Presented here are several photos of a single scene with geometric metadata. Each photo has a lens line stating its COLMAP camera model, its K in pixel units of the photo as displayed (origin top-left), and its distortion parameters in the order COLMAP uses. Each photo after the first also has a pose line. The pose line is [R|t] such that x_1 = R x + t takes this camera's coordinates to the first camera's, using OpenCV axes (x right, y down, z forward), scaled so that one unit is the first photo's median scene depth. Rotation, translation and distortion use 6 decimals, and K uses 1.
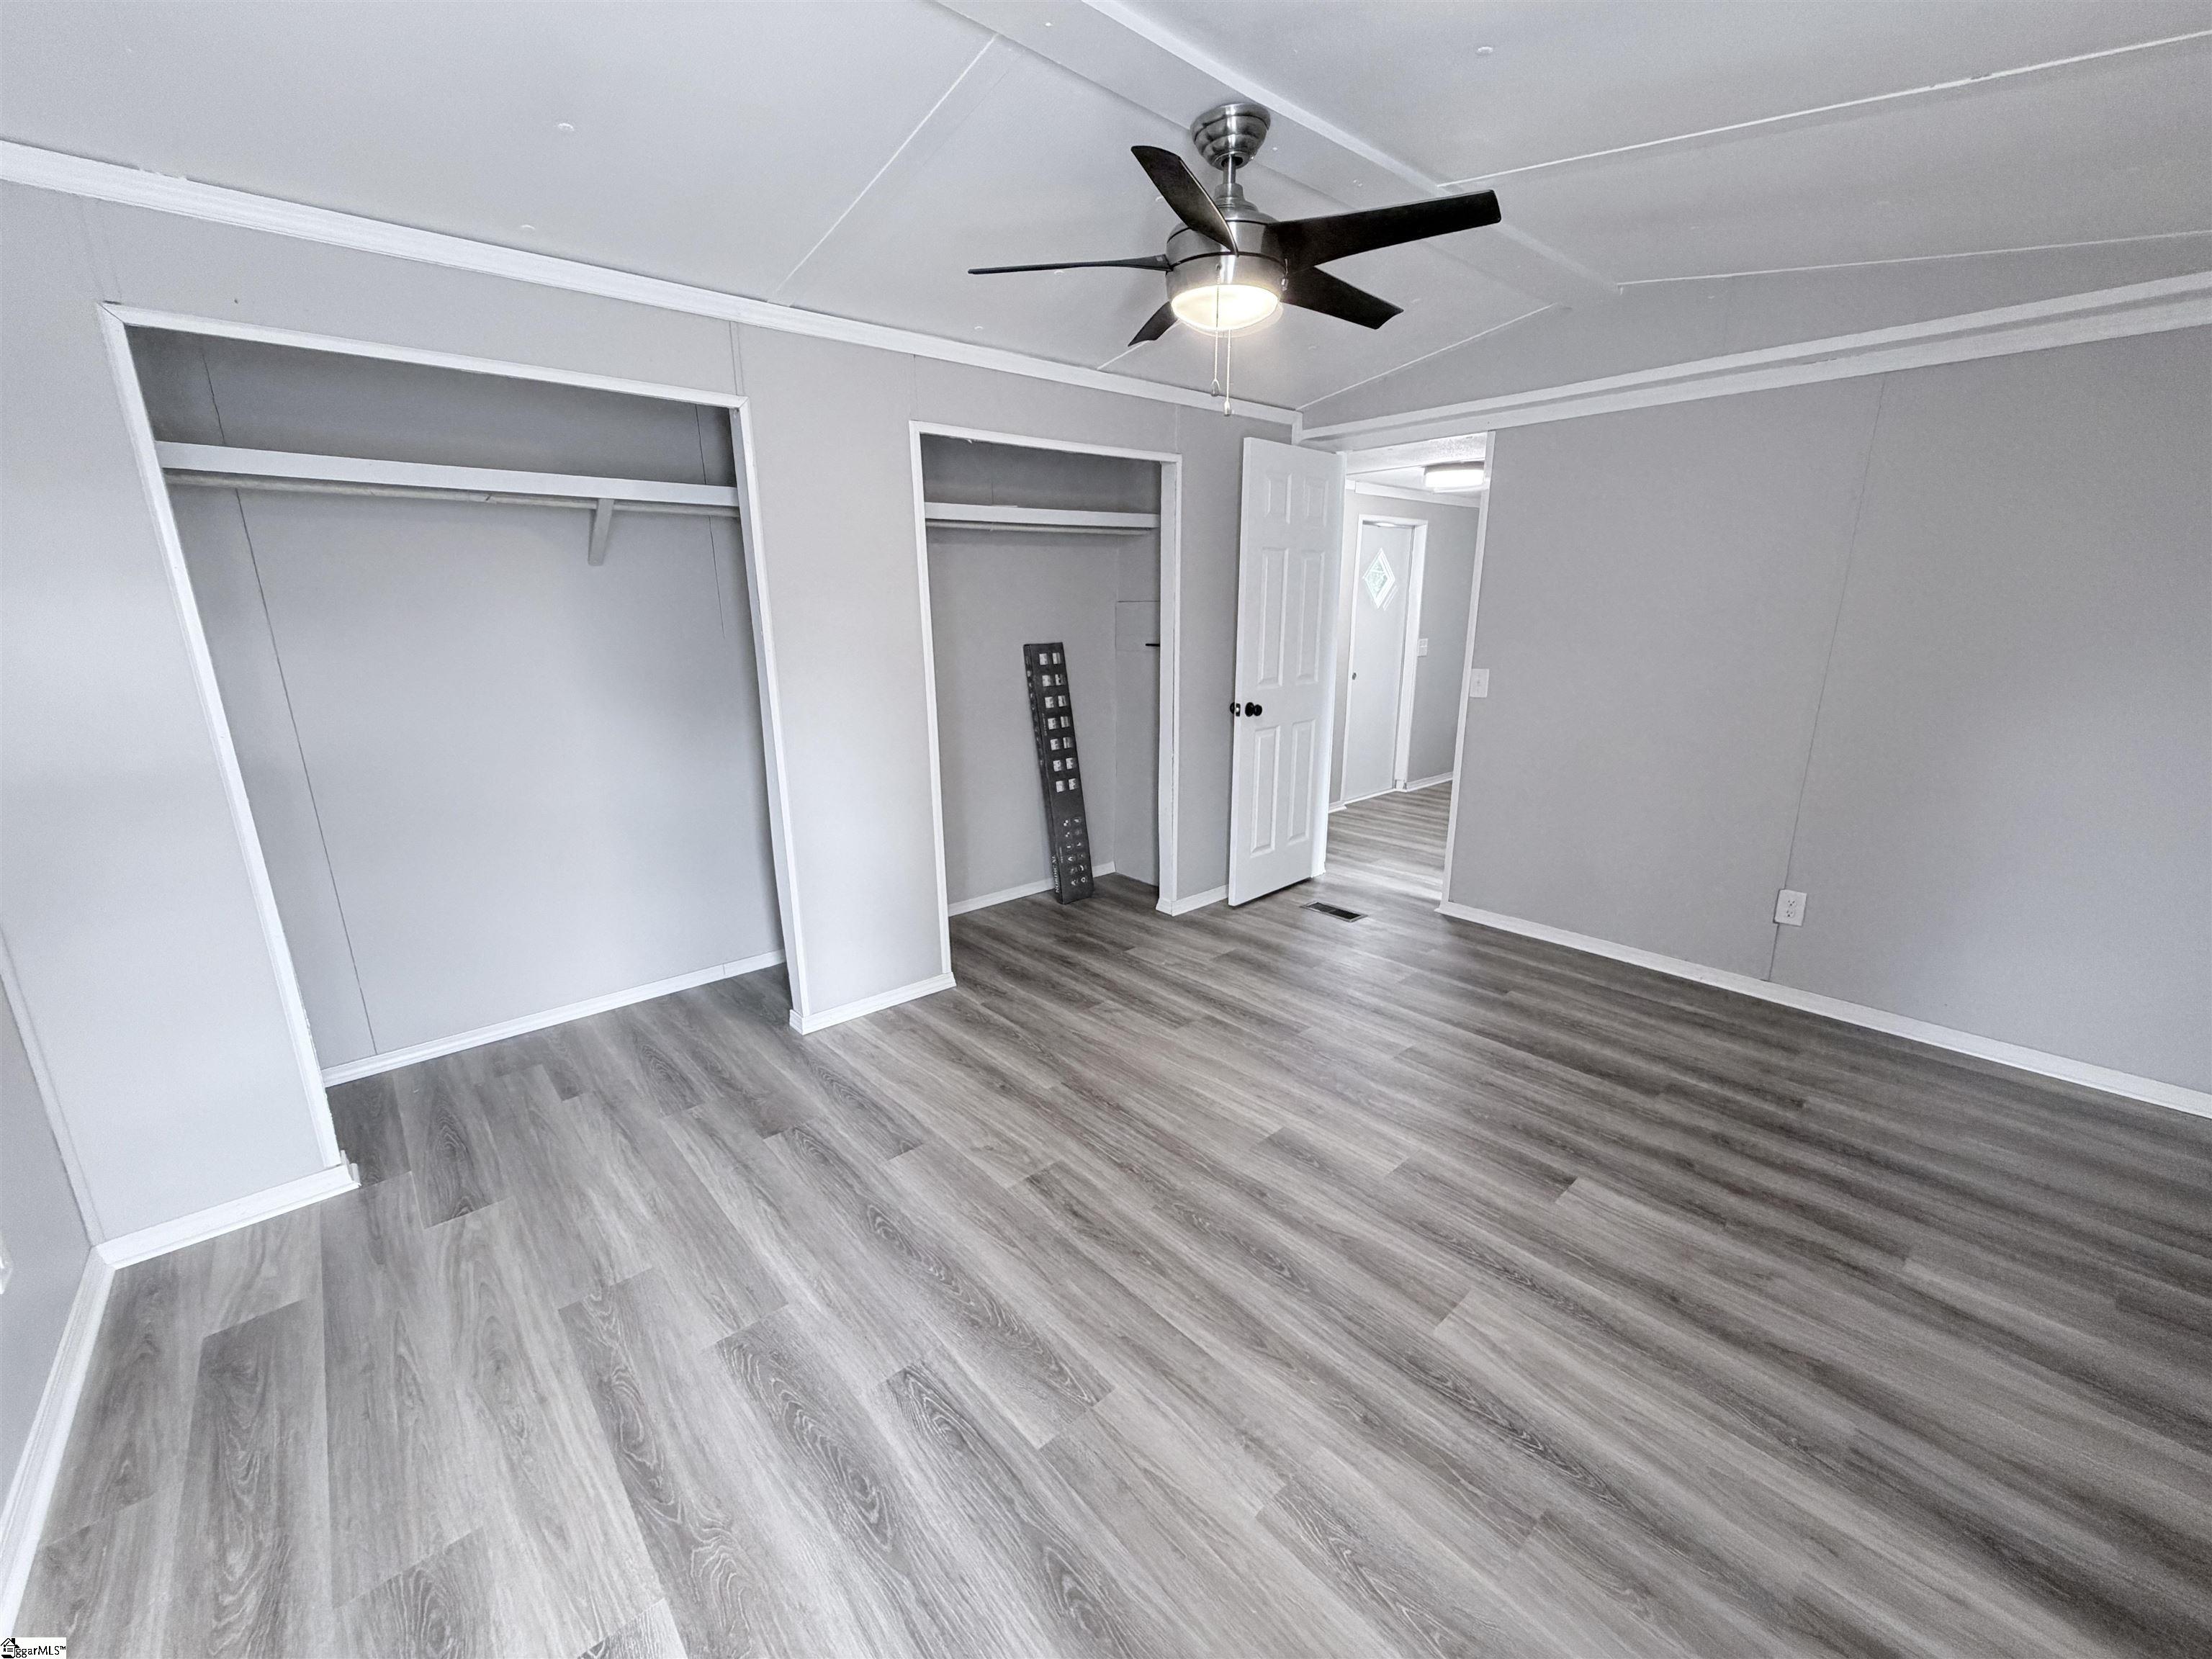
lens RADIAL K [[877.3, 0, 1105.1], [0, 877.3, 831.1], [0, 0, 1]] dist [0.000267, 0.000362]
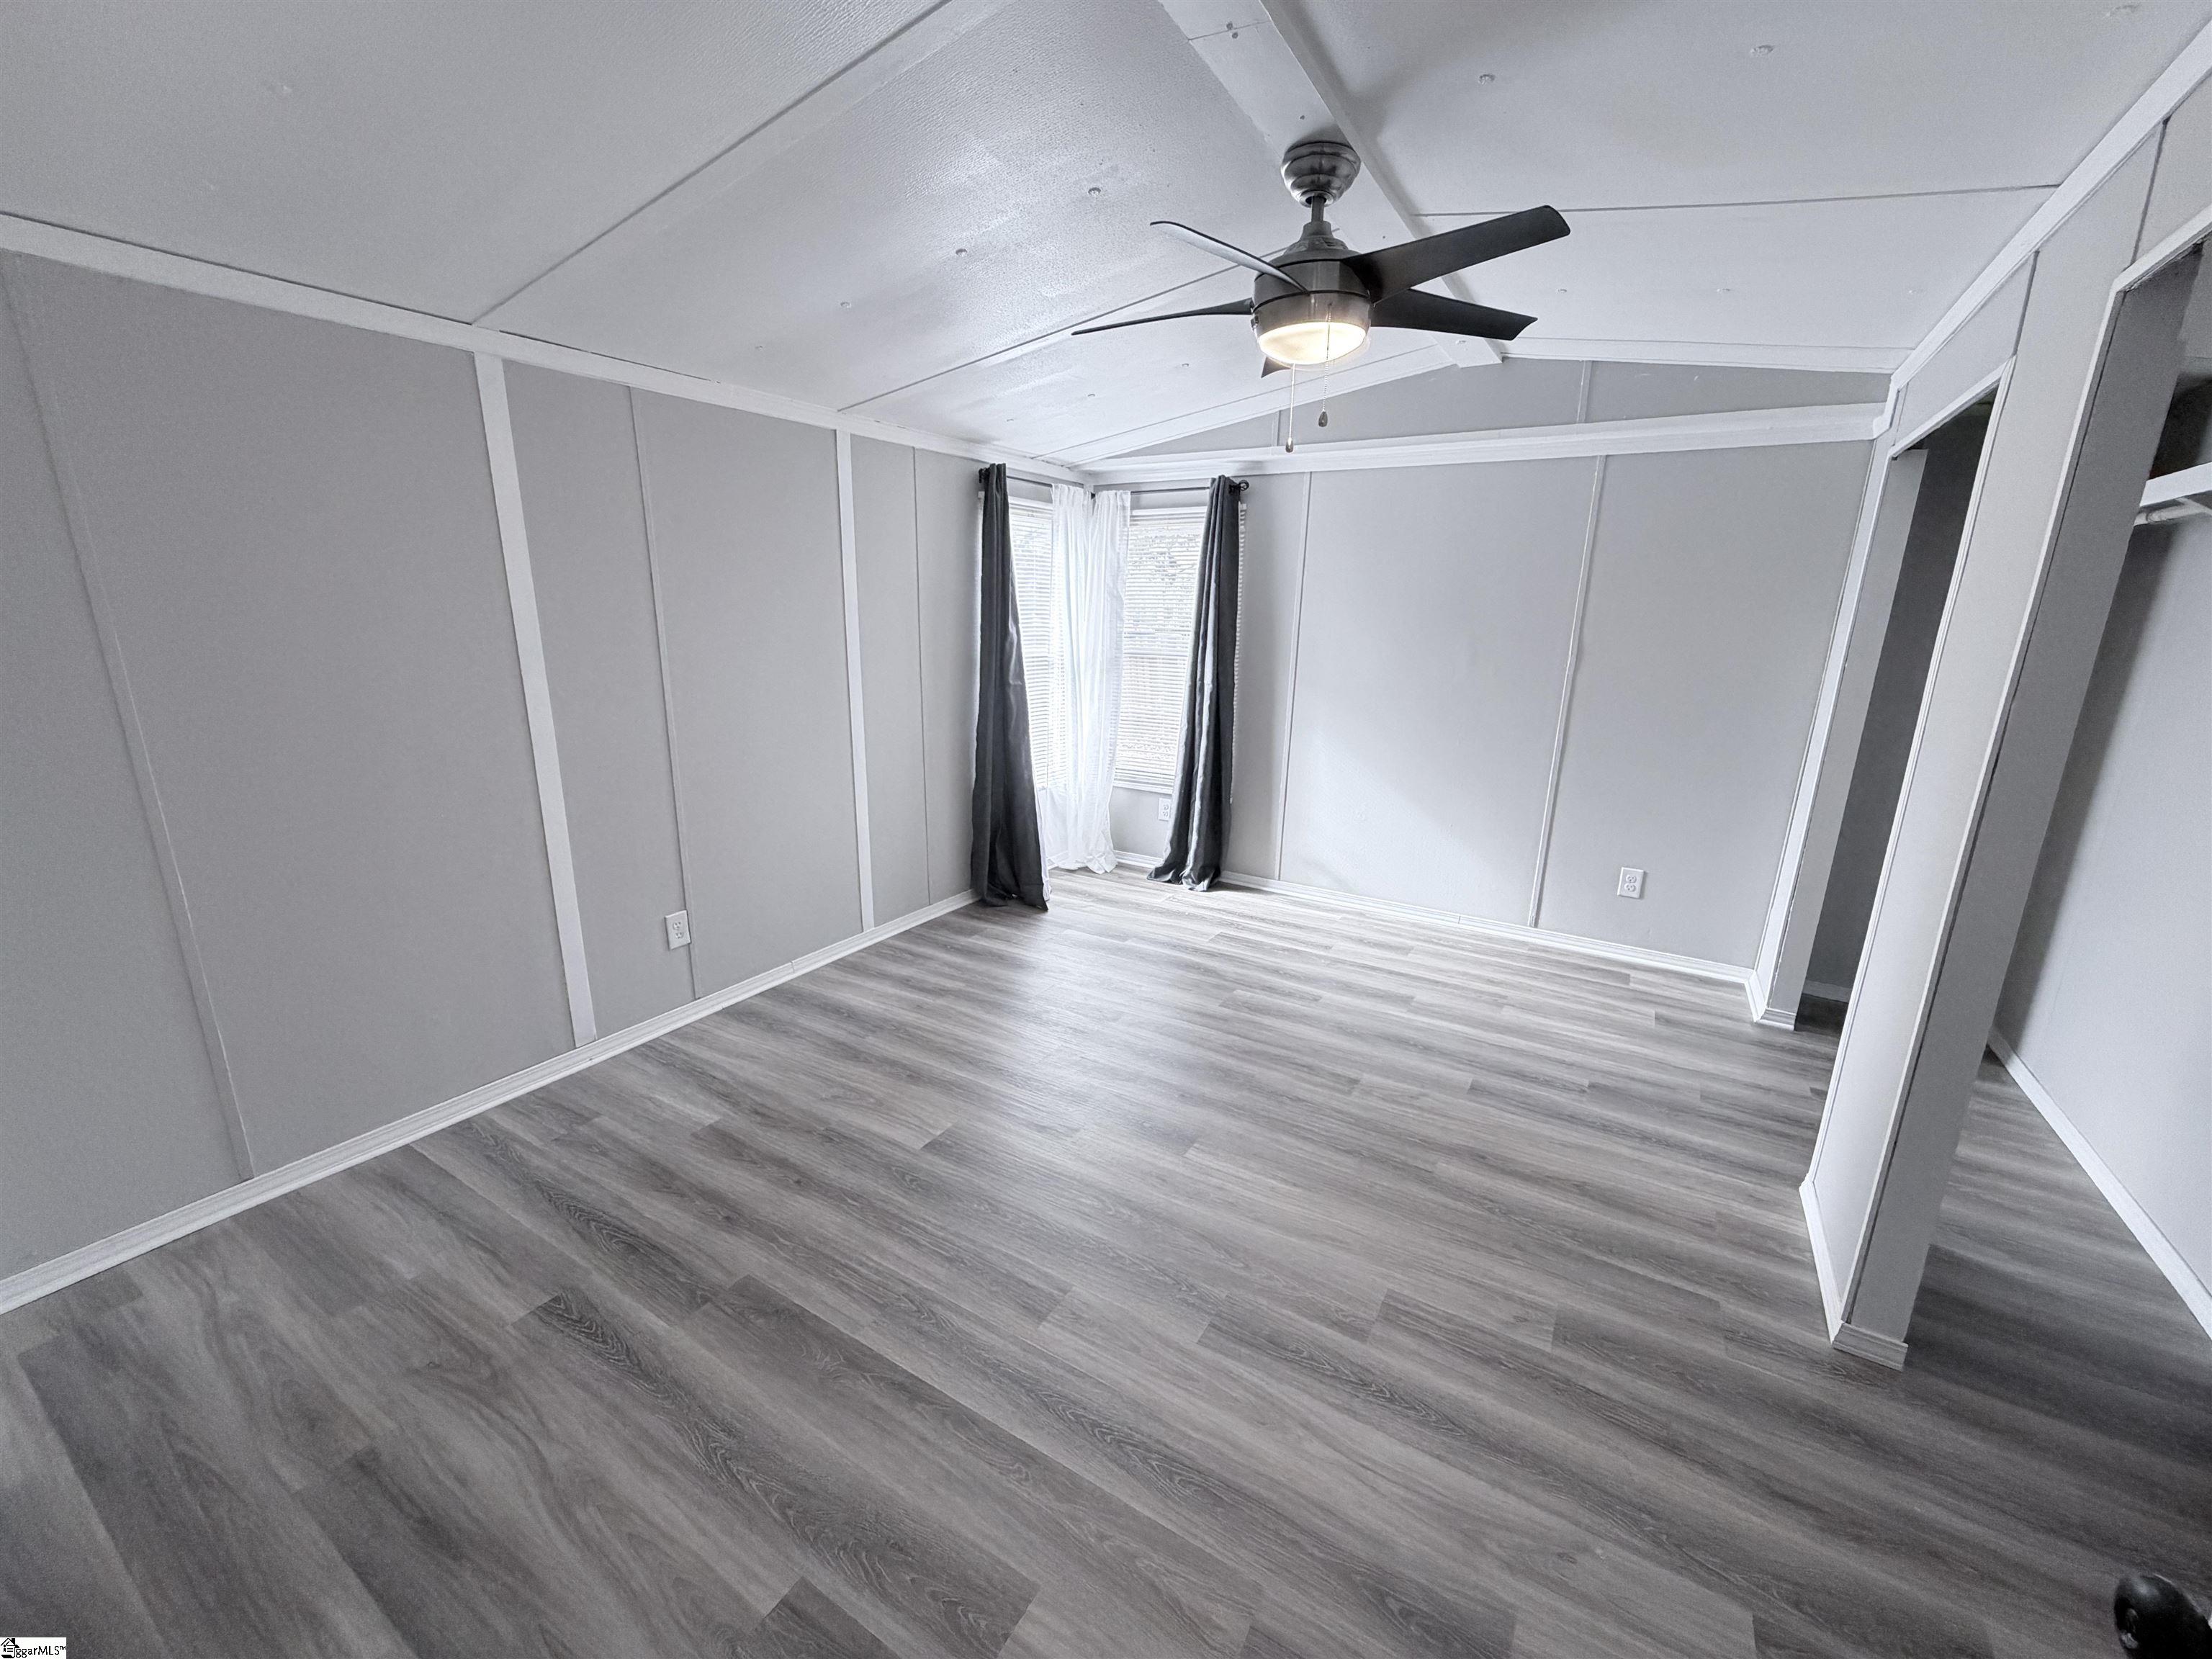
lens RADIAL K [[877.3, 0, 1105.1], [0, 877.3, 831.1], [0, 0, 1]] dist [0.000267, 0.000362]
pose [[-0.955295, 0.066240, -0.288139, 0.568553], [-0.084187, 0.873289, 0.479874, -0.467521], [0.283416, 0.482679, -0.828672, 1.670334]]
